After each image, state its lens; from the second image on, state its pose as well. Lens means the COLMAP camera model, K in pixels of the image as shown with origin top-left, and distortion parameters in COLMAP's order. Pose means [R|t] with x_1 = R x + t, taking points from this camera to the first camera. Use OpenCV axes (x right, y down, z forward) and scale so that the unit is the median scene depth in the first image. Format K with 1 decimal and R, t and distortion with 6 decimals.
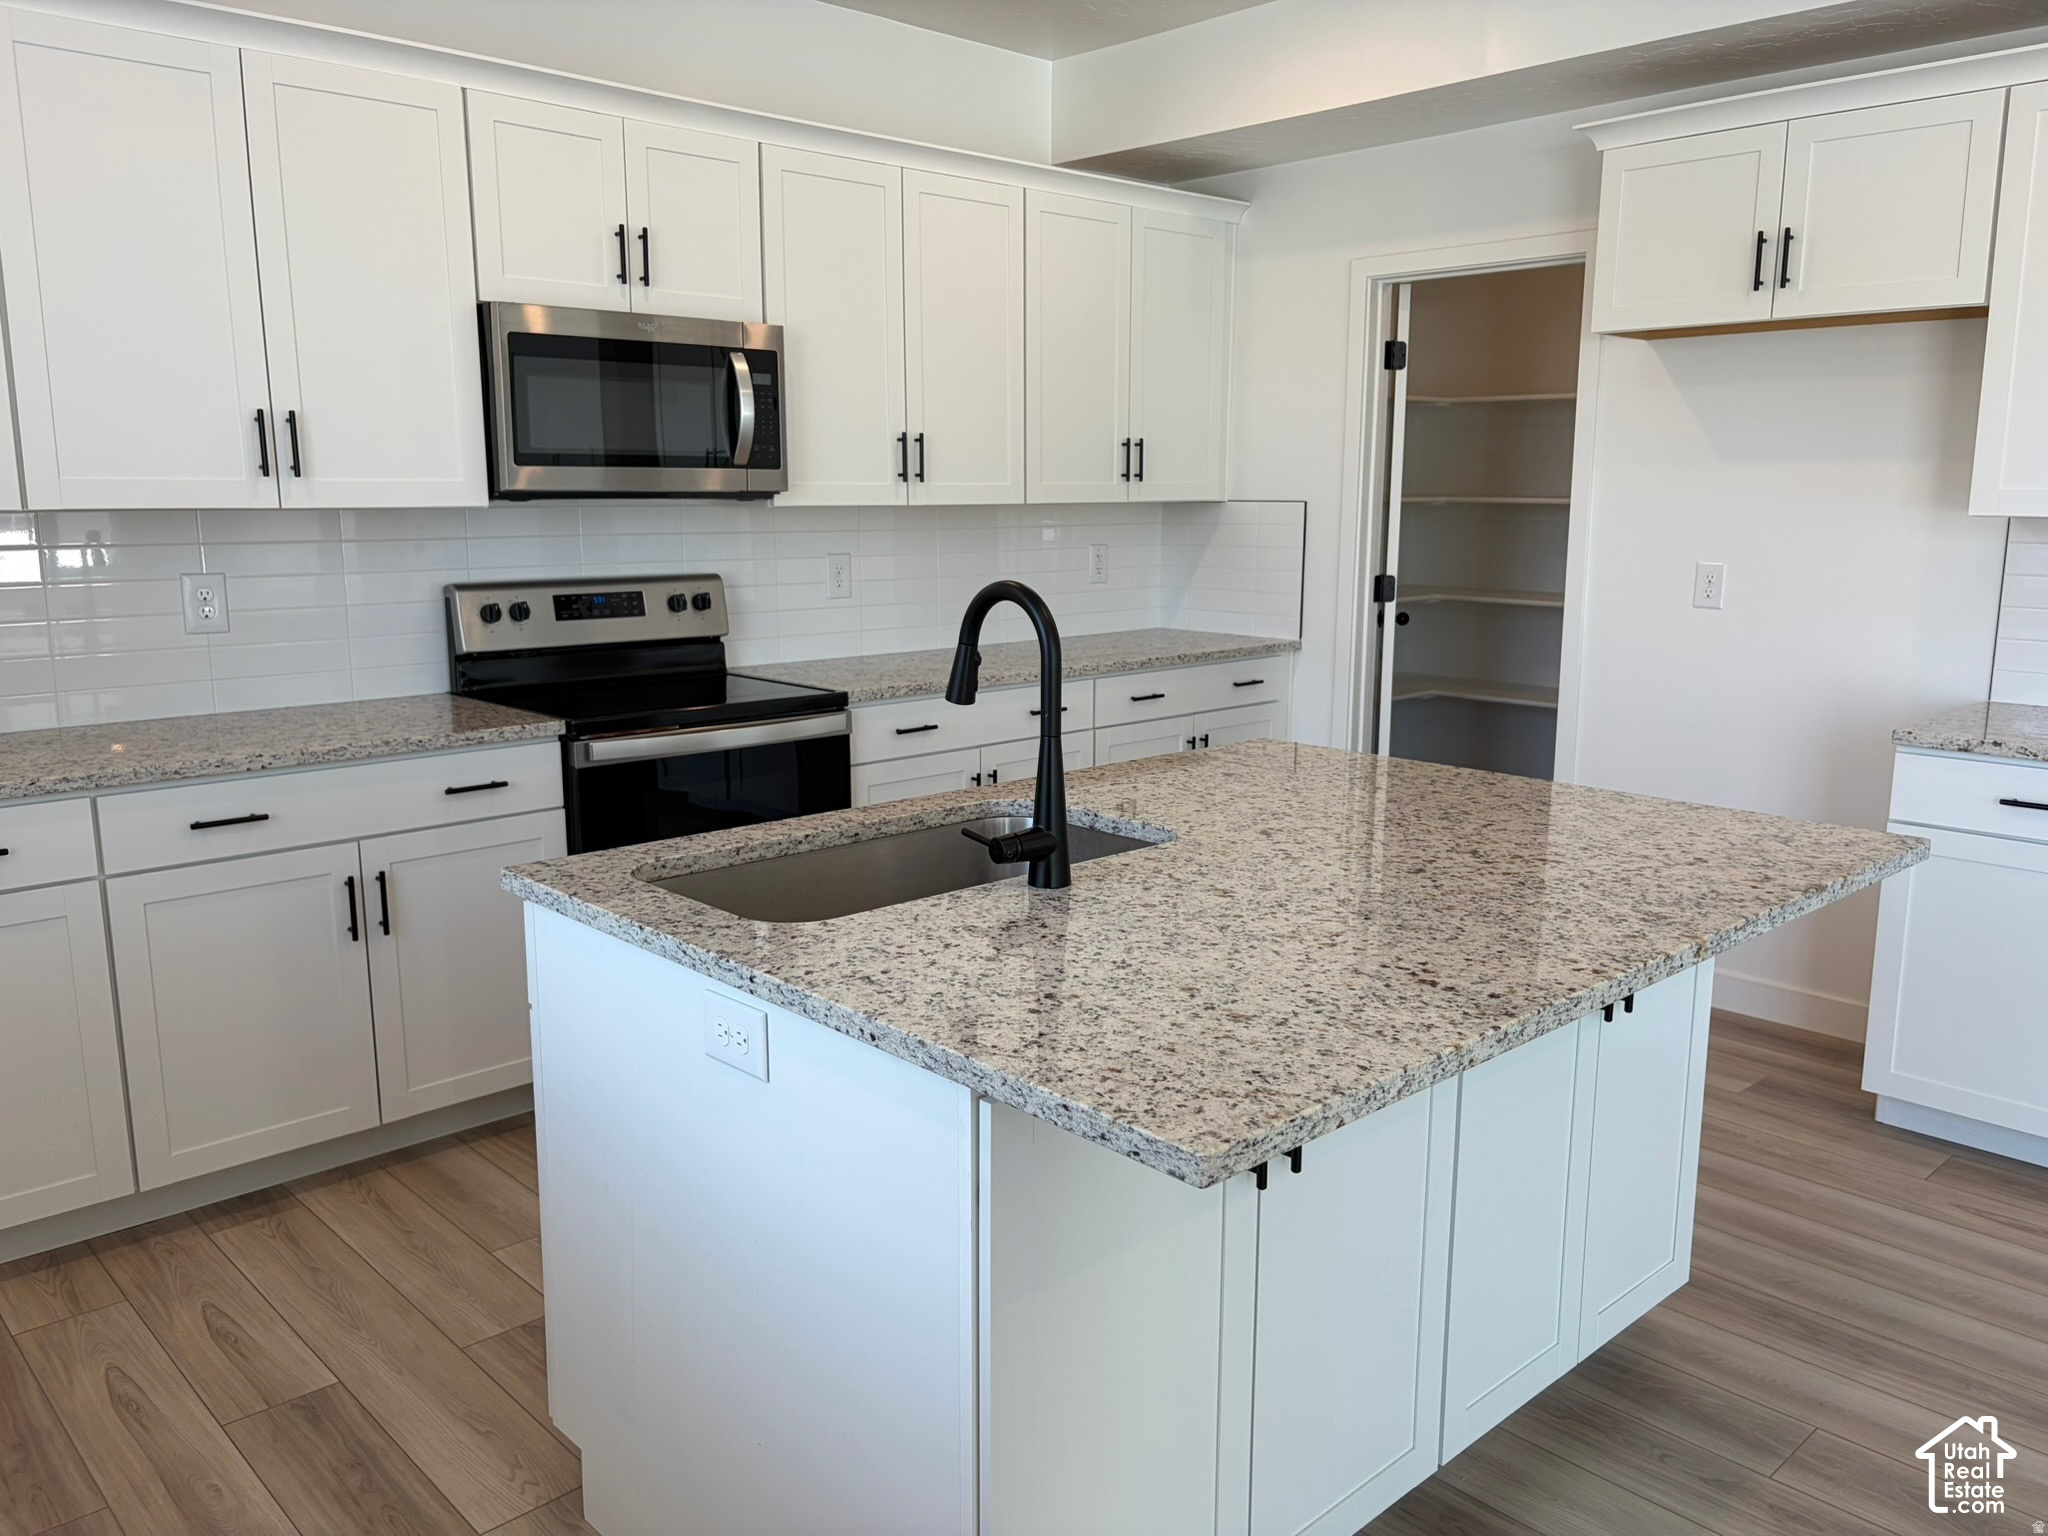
lens RADIAL K [[1562.4, 0, 1023.8], [0, 1562.4, 786.5], [0, 0, 1]] dist [0.003402, -0.004928]
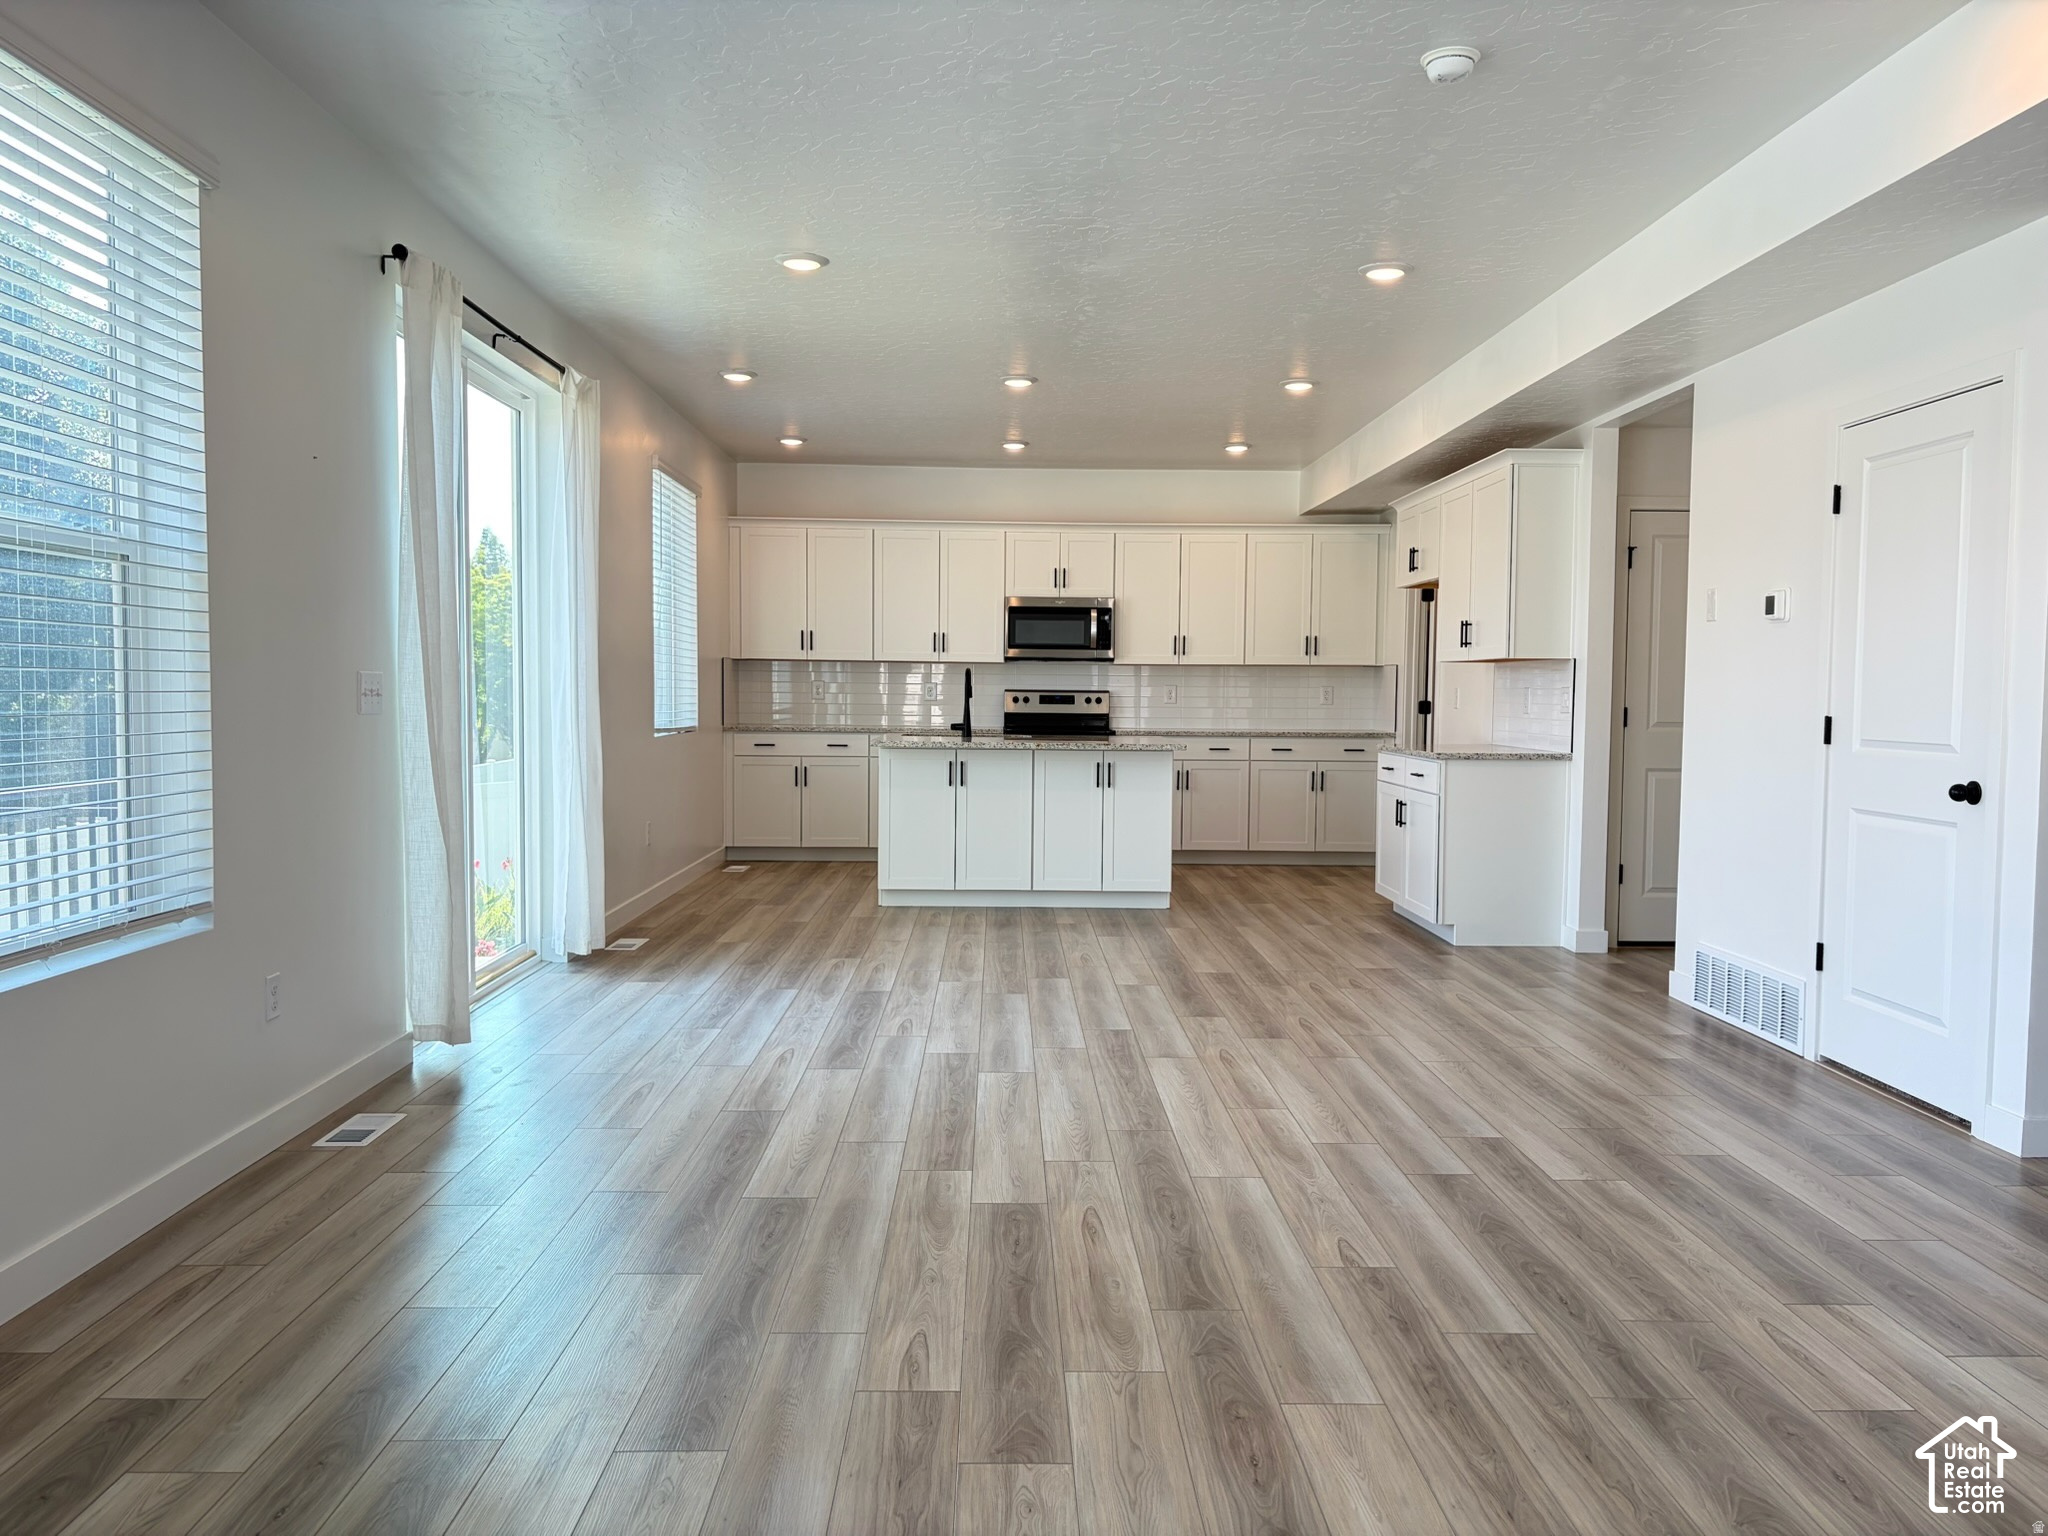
lens RADIAL K [[1562.4, 0, 1025.6], [0, 1562.4, 763.0], [0, 0, 1]] dist [0.003402, -0.004928]
pose [[0.738862, 0.043027, -0.672482, 1.576579], [-0.133587, 0.987506, -0.083590, 0.236736], [0.660483, 0.151596, 0.735378, -1.061731]]
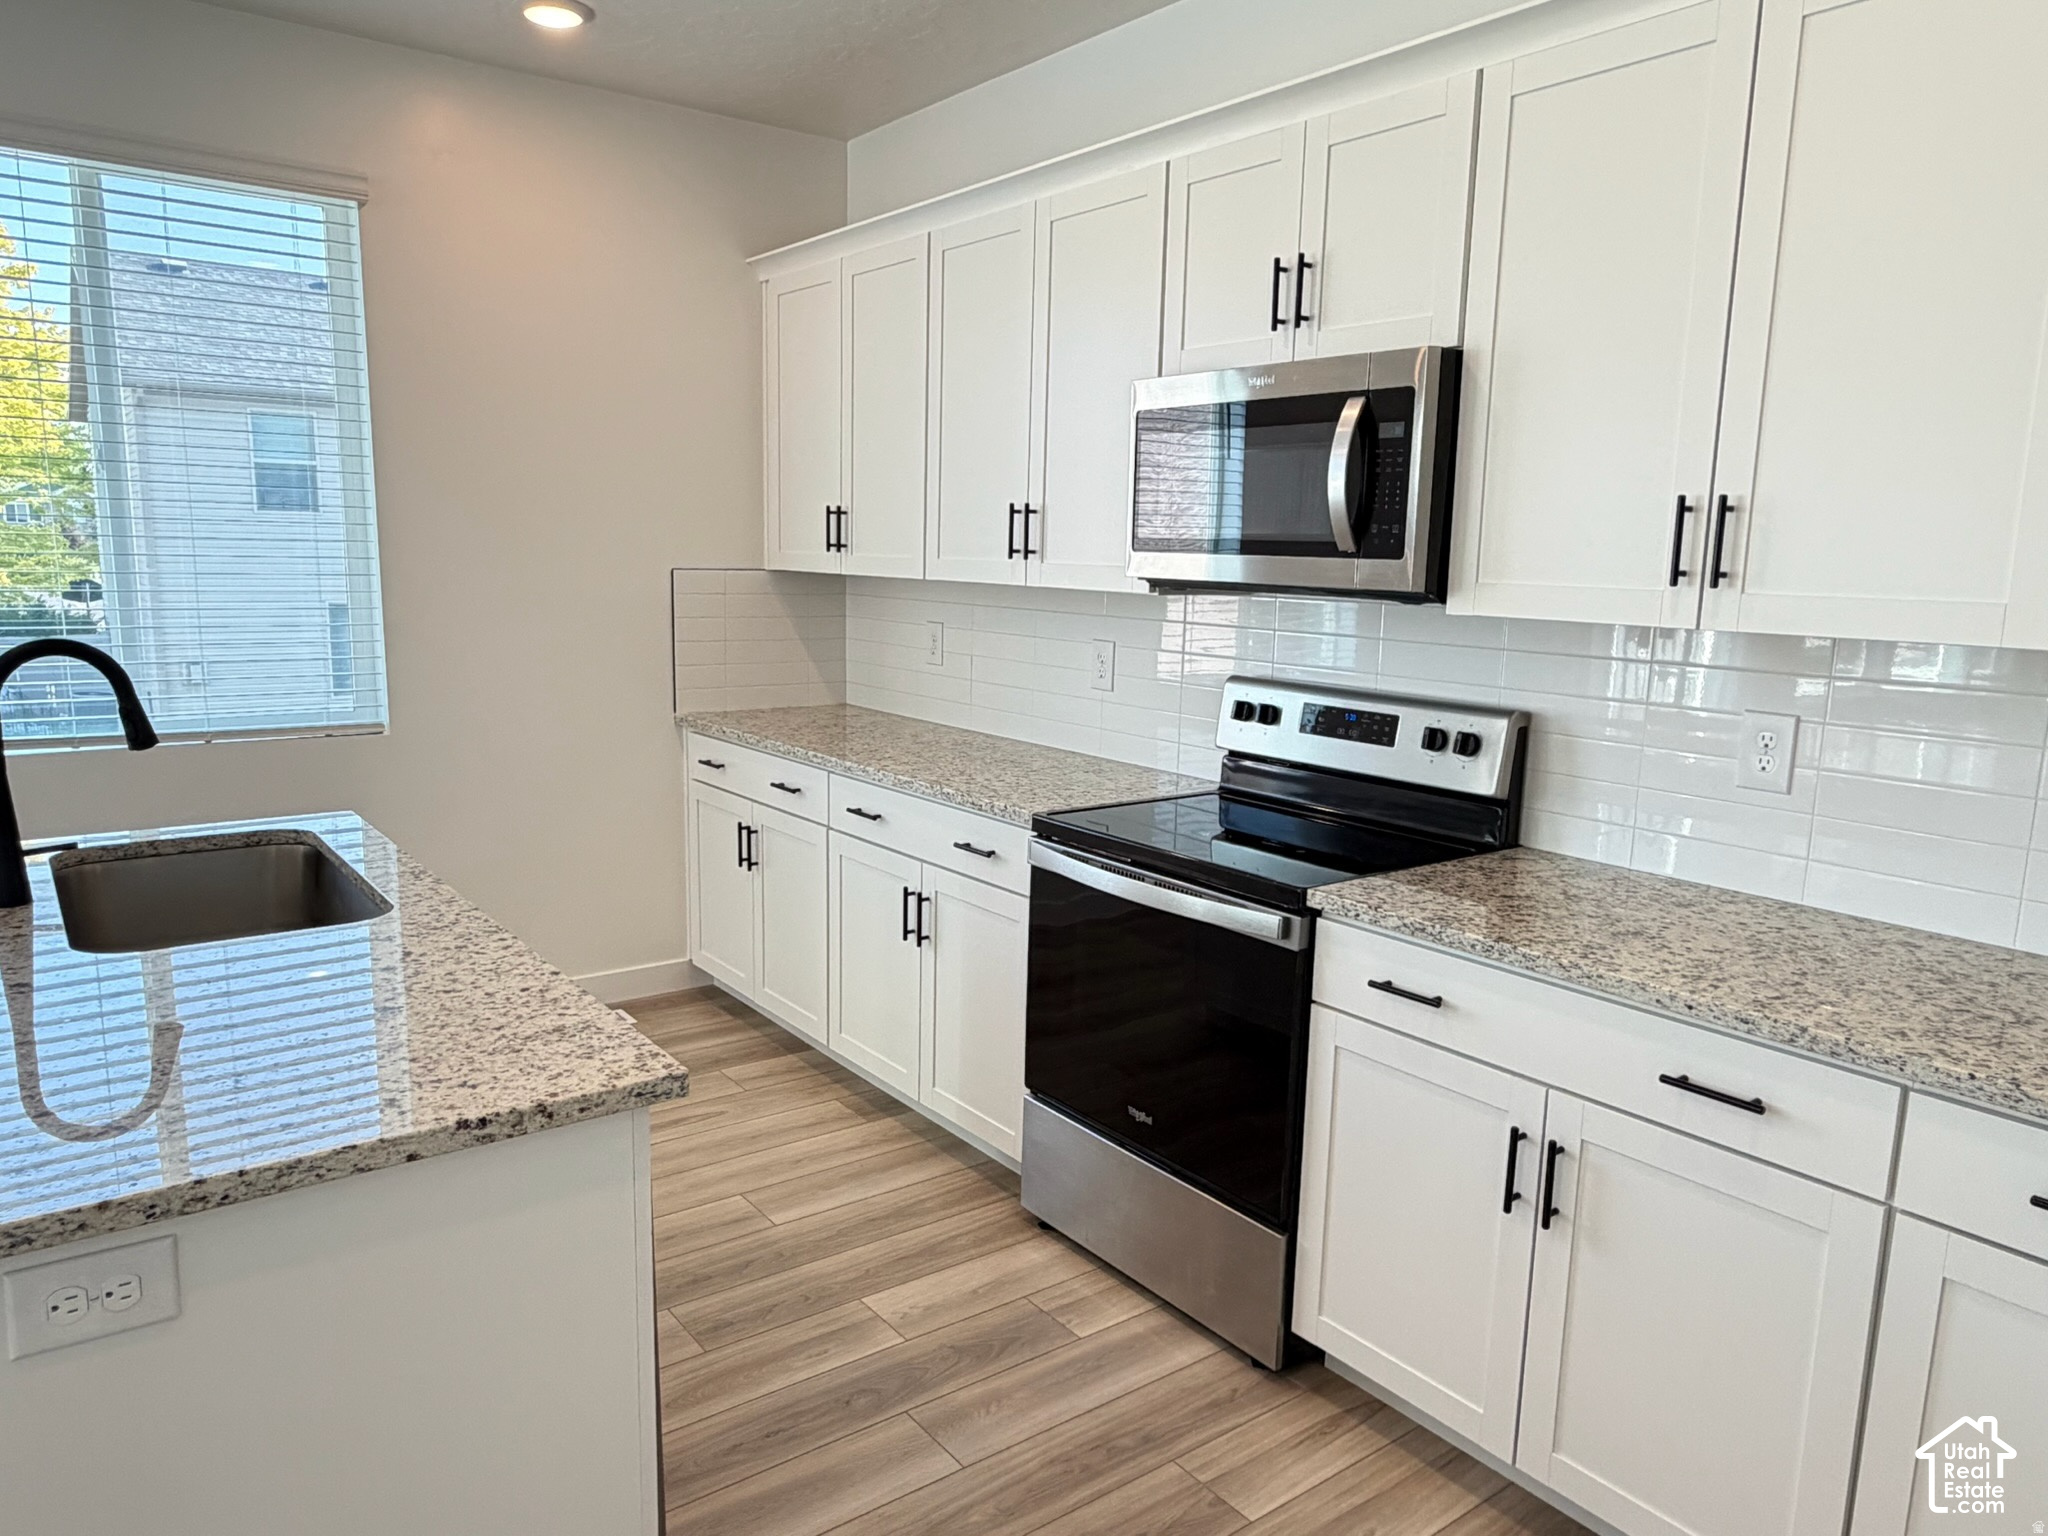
lens RADIAL K [[1363.6, 0, 1013.7], [0, 1363.6, 779.1], [0, 0, 1]] dist [0.010762, 0.000530]
pose [[-0.116347, 0.156396, -0.980818, 0.465741], [-0.215219, 0.960091, 0.178621, -0.182678], [0.969610, 0.231873, -0.078044, 0.917278]]
